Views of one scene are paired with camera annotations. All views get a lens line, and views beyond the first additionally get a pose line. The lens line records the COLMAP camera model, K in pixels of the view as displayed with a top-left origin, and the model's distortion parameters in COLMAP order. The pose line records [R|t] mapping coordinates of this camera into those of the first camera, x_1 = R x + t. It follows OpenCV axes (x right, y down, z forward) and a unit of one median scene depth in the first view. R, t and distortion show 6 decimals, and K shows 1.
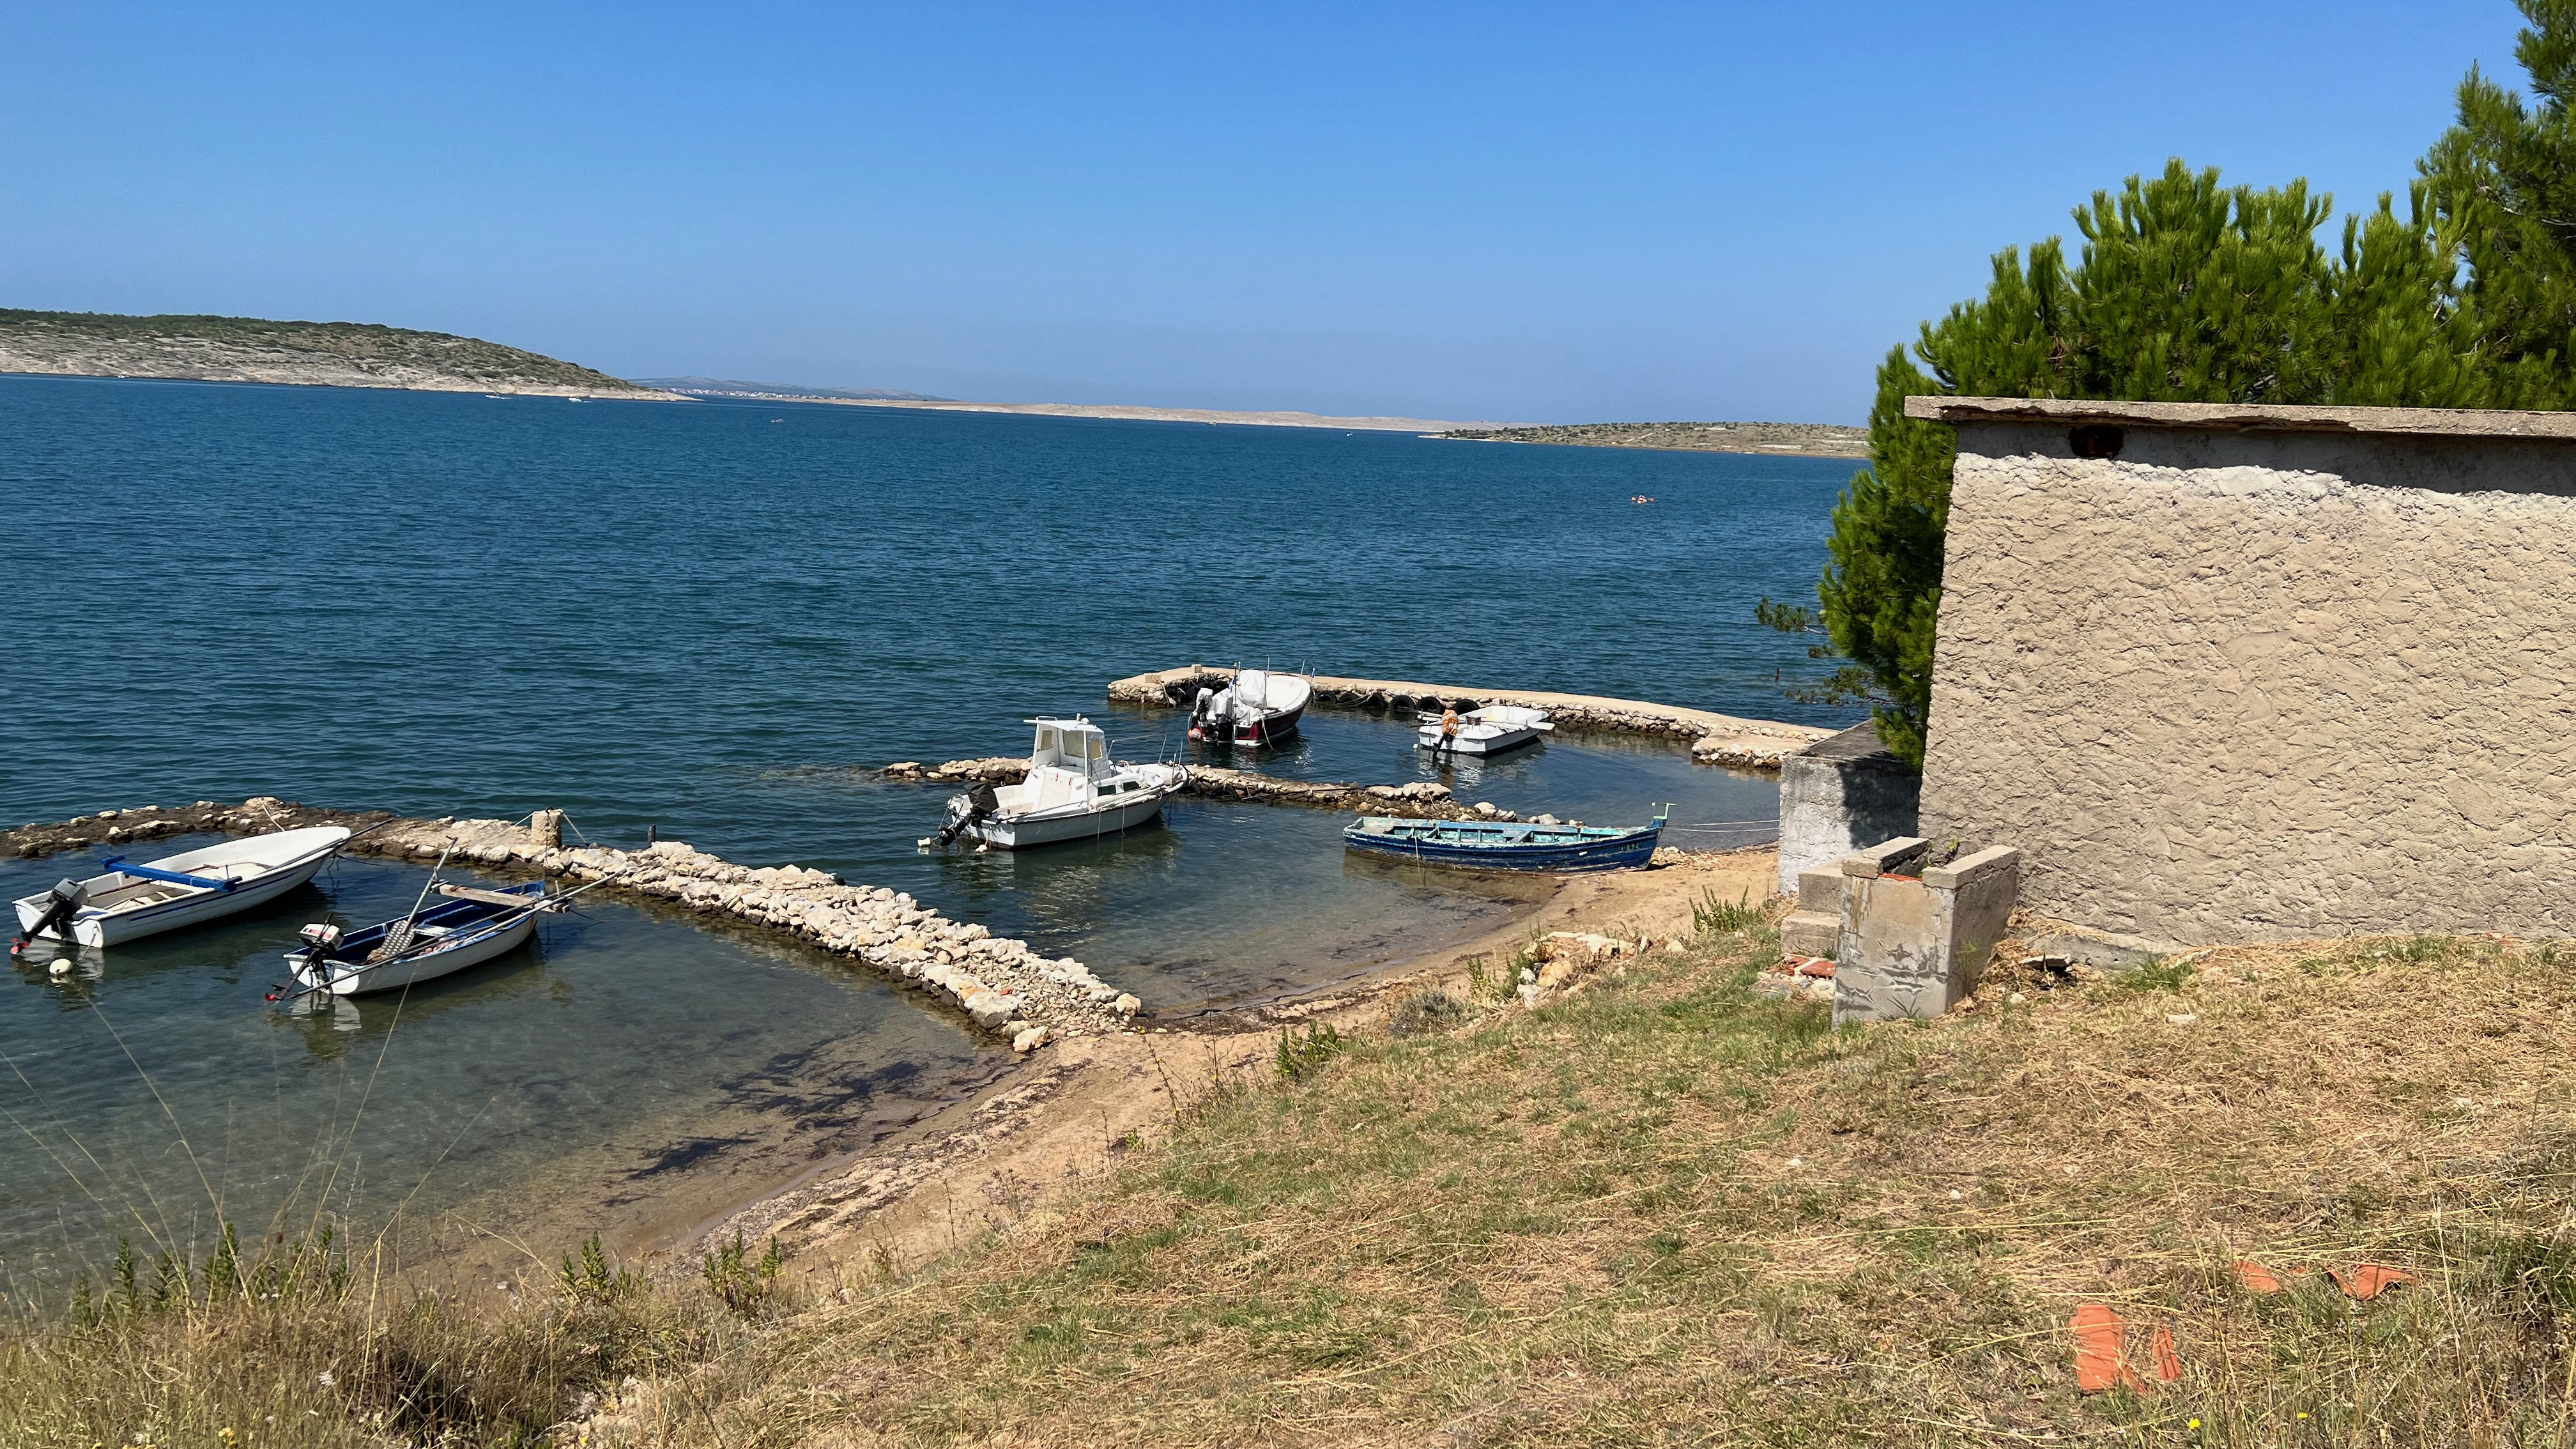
lens RADIAL K [[1990.4, 0, 1291.1], [0, 1990.4, 716.9], [0, 0, 1]] dist [0.067233, -0.050391]
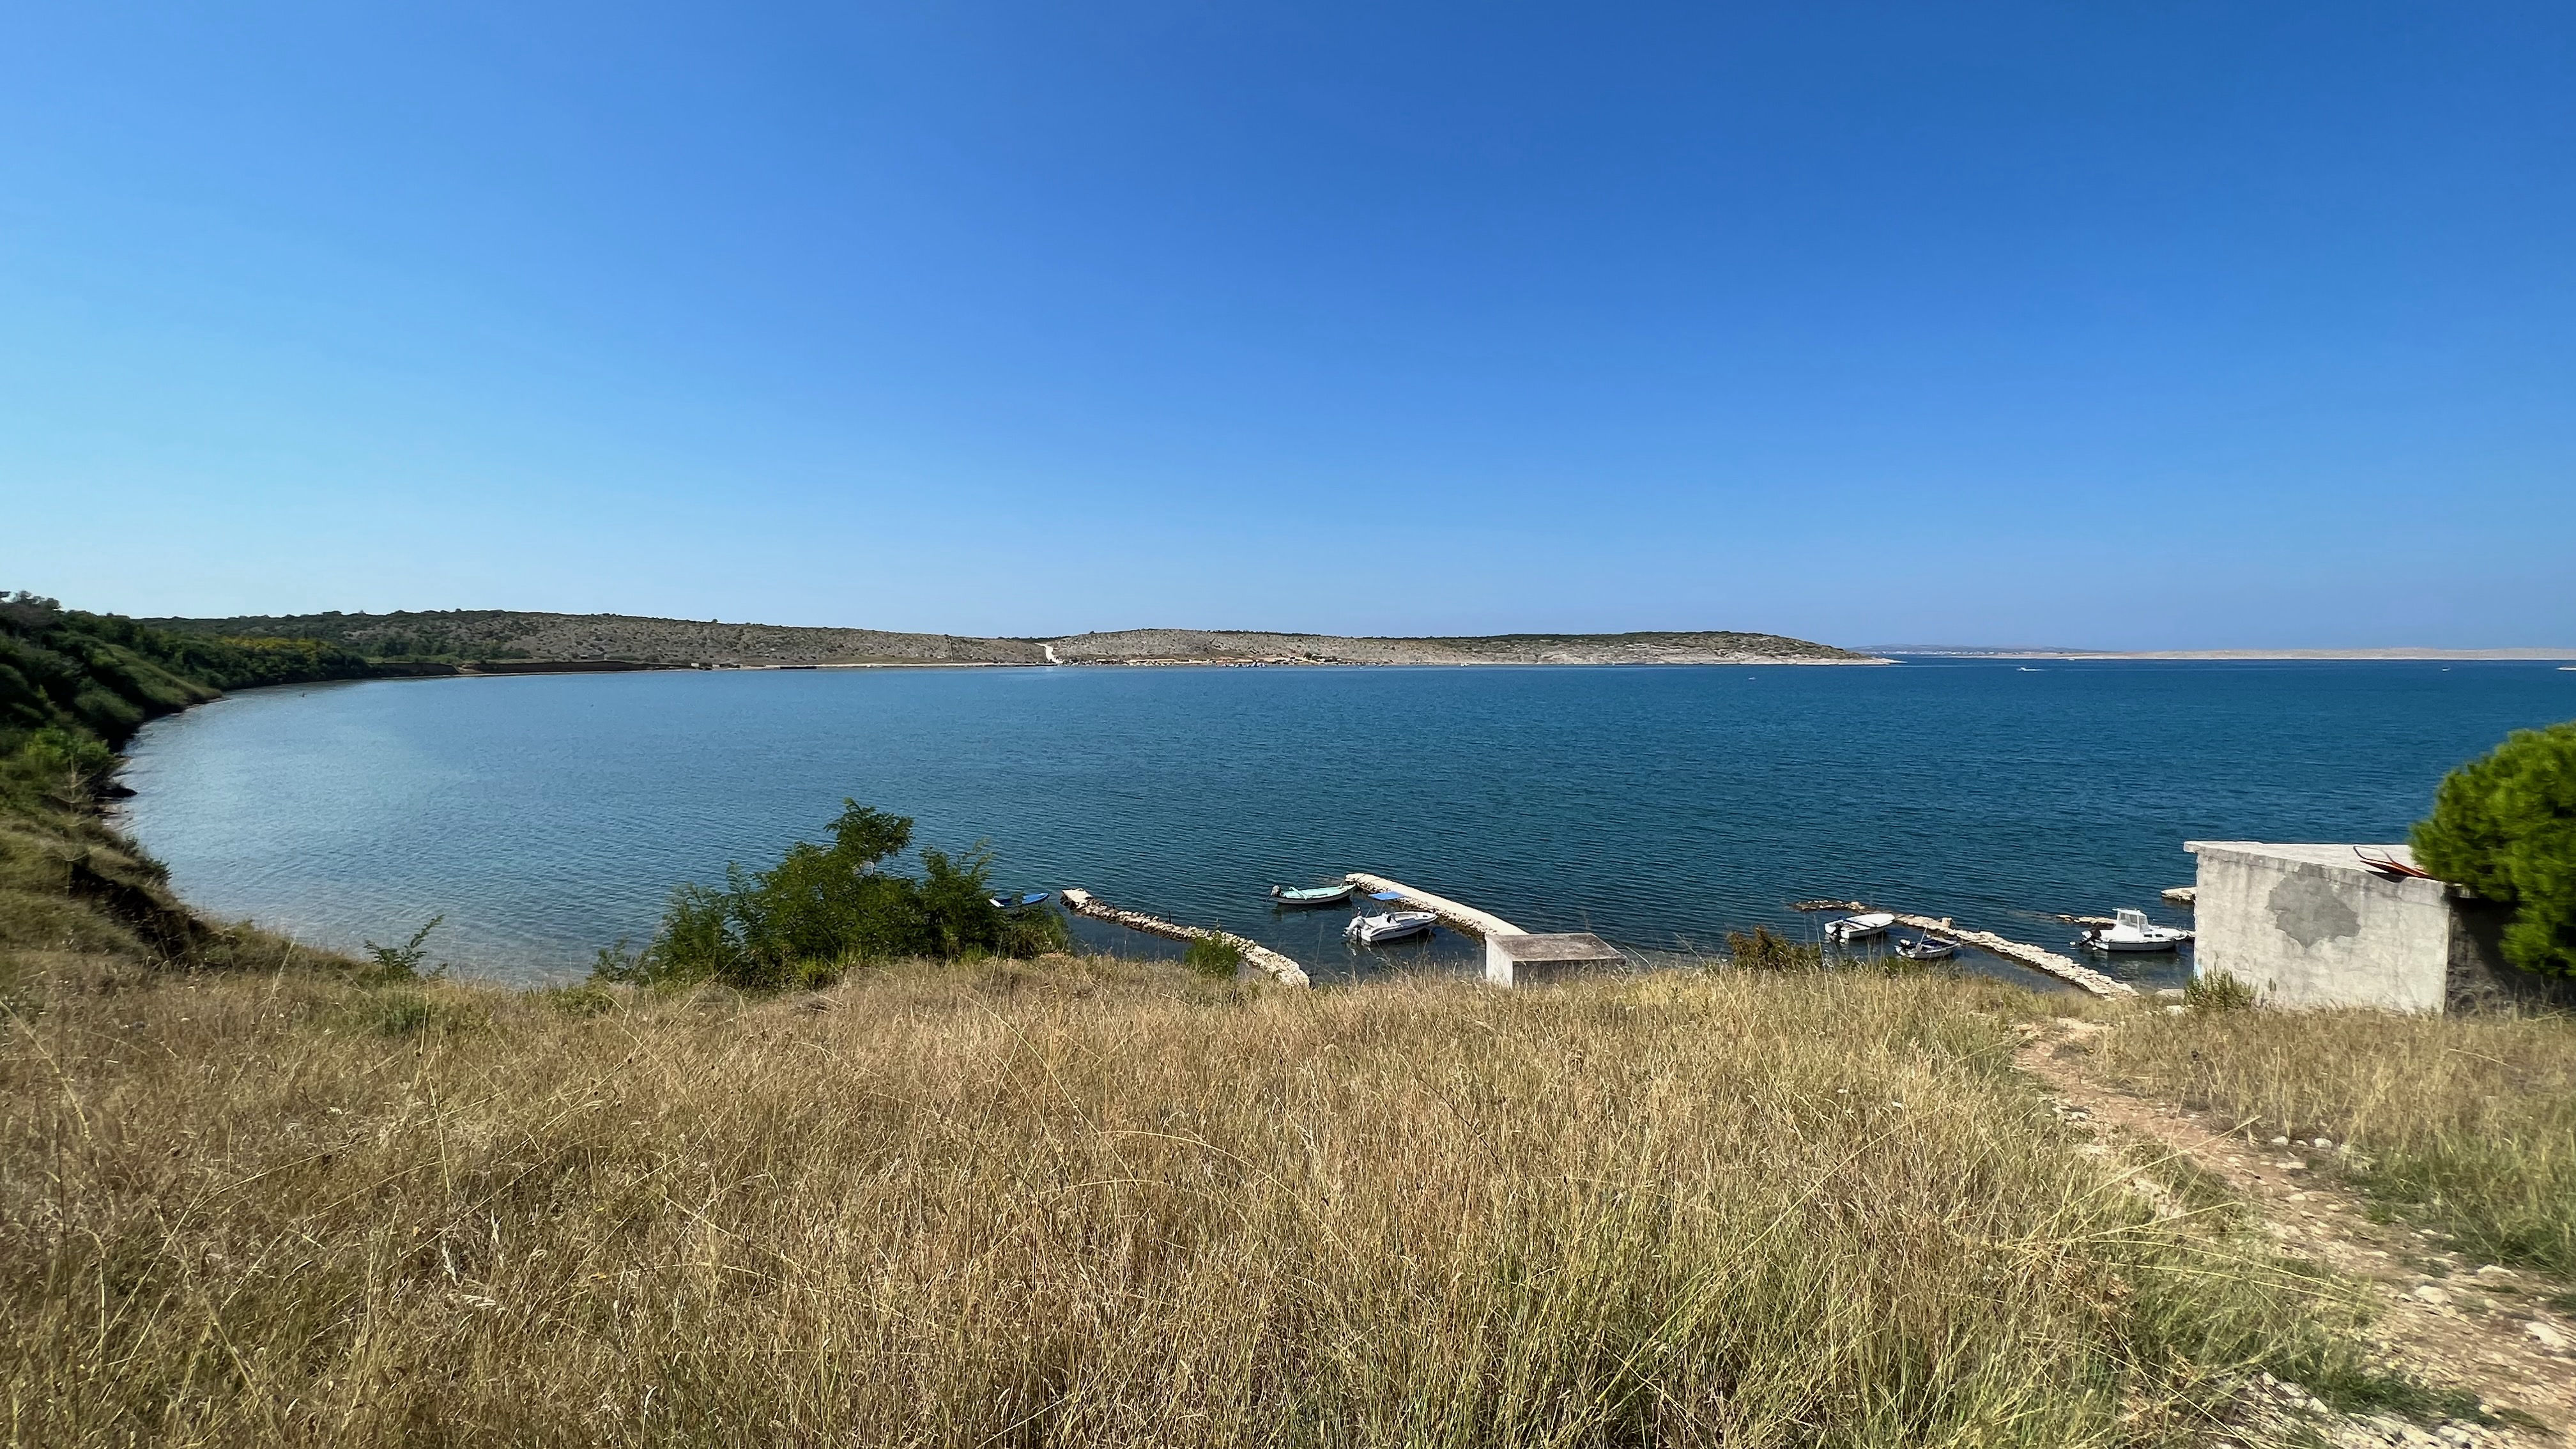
lens RADIAL K [[1066.4, 0, 1292.0], [0, 1066.4, 724.7], [0, 0, 1]] dist [0.003840, 0.000795]
pose [[0.694807, 0.011669, -0.719101, 0.166873], [-0.083894, 0.994357, -0.064924, -0.066581], [0.714286, 0.105438, 0.691866, -1.069605]]
